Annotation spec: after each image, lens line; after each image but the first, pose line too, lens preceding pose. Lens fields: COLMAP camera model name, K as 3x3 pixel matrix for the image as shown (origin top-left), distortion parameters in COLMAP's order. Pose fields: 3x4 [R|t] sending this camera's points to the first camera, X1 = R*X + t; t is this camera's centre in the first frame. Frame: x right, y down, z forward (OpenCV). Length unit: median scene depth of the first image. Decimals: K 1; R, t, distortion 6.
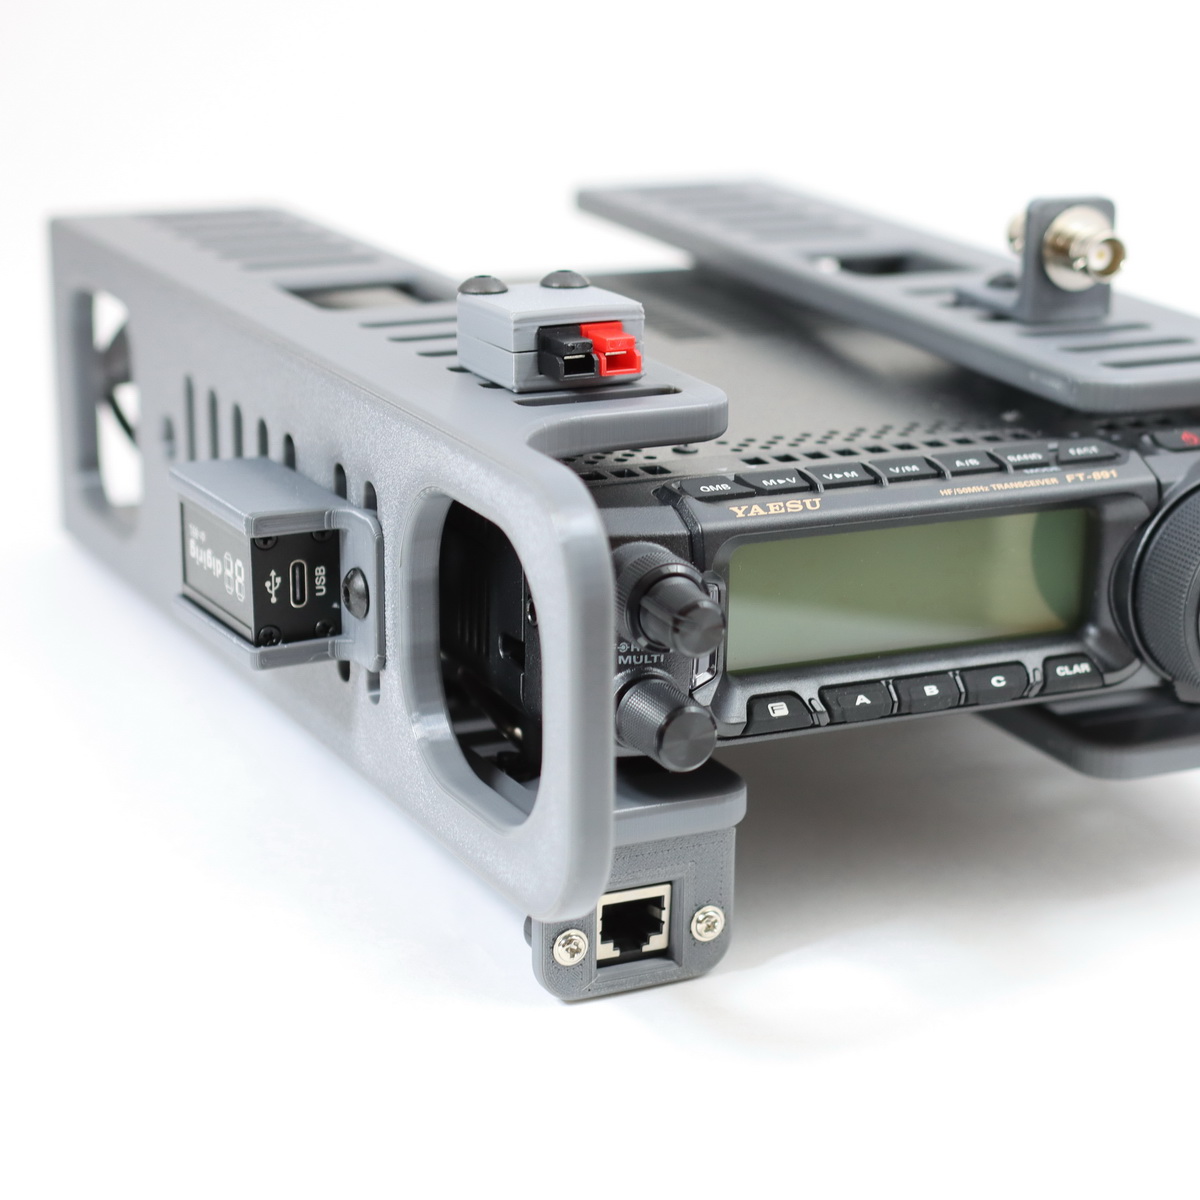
lens RADIAL K [[3278.2, 0, 676.4], [0, 3278.2, 677.0], [0, 0, 1]] dist [0.046729, 0.000000]
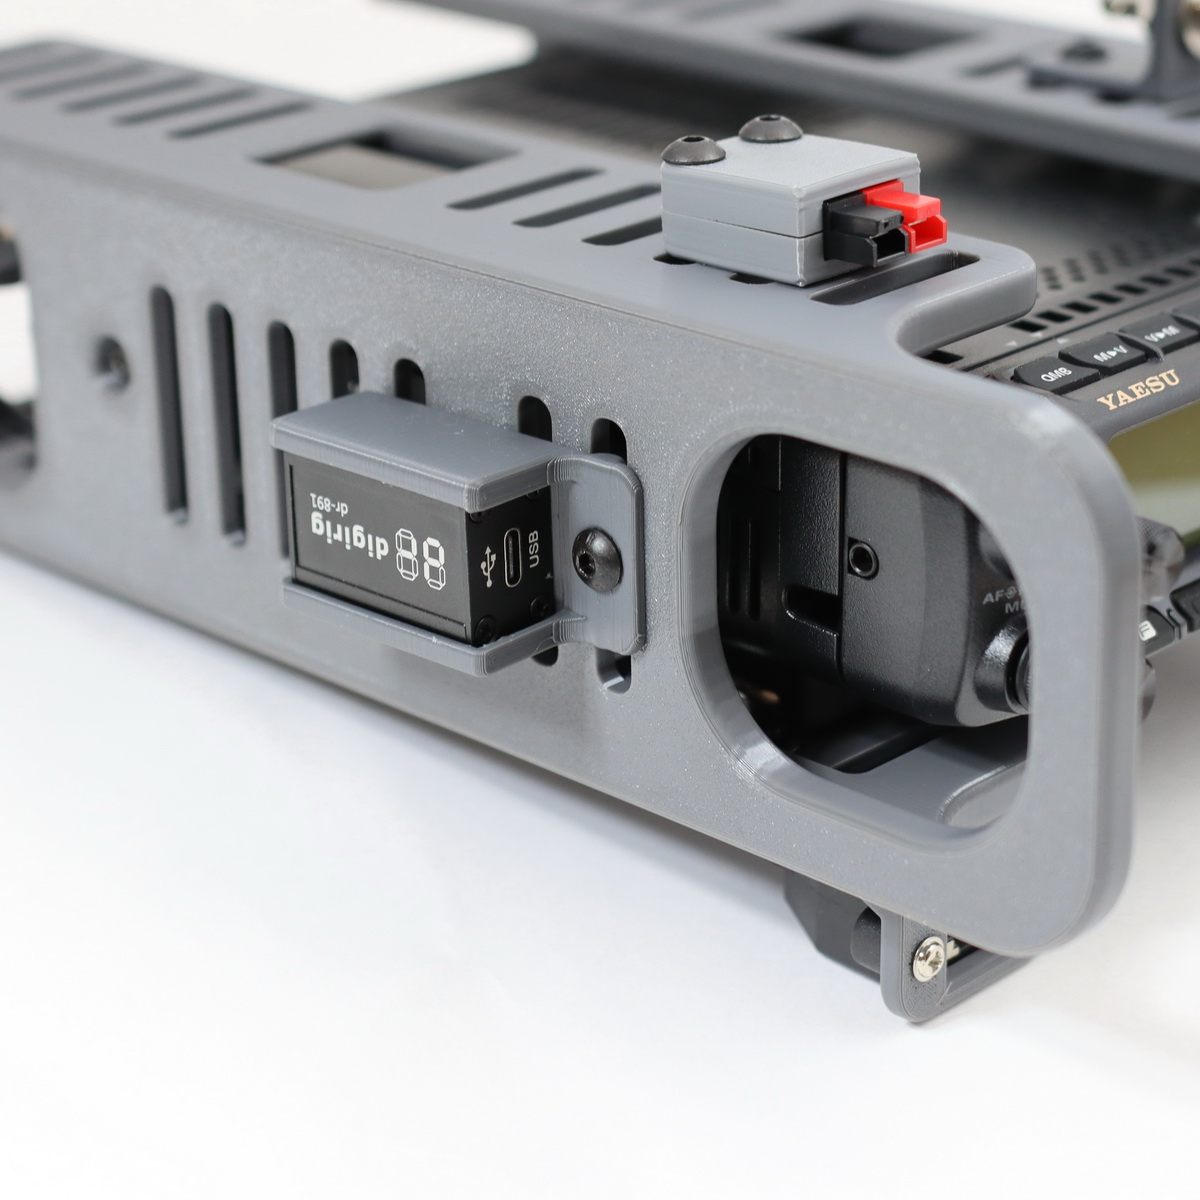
lens RADIAL K [[3278.2, 0, 600.5], [0, 3278.2, 587.0], [0, 0, 1]] dist [0.046729, 0.000000]
pose [[0.950663, -0.151446, 0.270748, -0.310142], [0.128935, 0.986680, 0.099187, -0.097038], [-0.282163, -0.059384, 0.957527, 0.245609]]
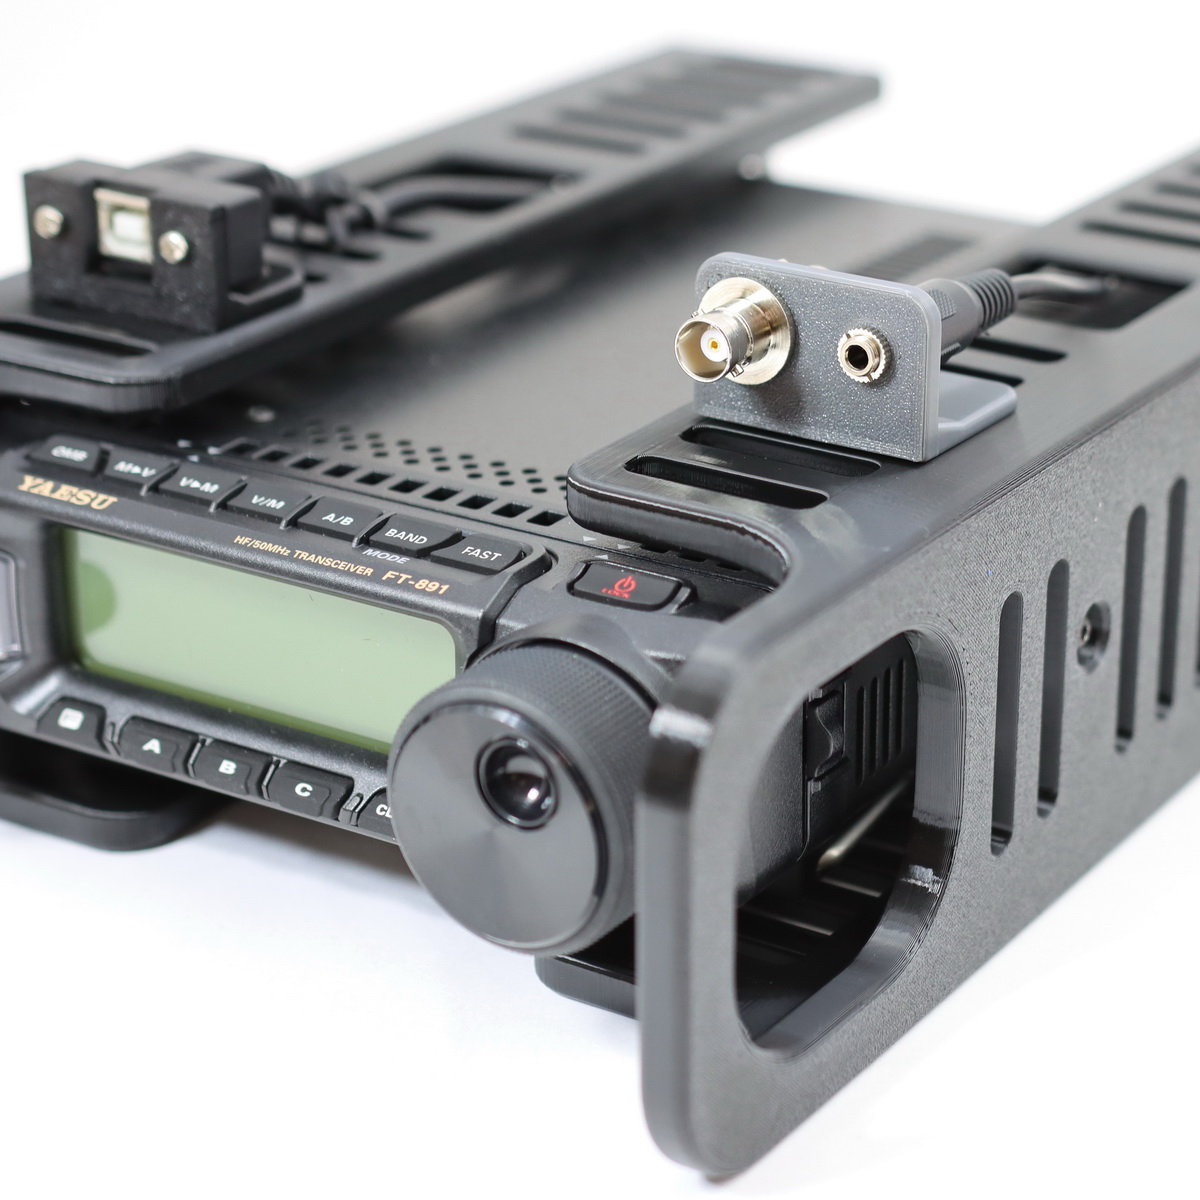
lens RADIAL K [[3278.2, 0, 545.9], [0, 3278.2, 688.5], [0, 0, 1]] dist [0.046729, 0.000000]
pose [[0.485836, 0.323231, -0.812087, 0.776381], [-0.244141, 0.942312, 0.229005, -0.222100], [0.839260, 0.087005, 0.536723, 0.619015]]
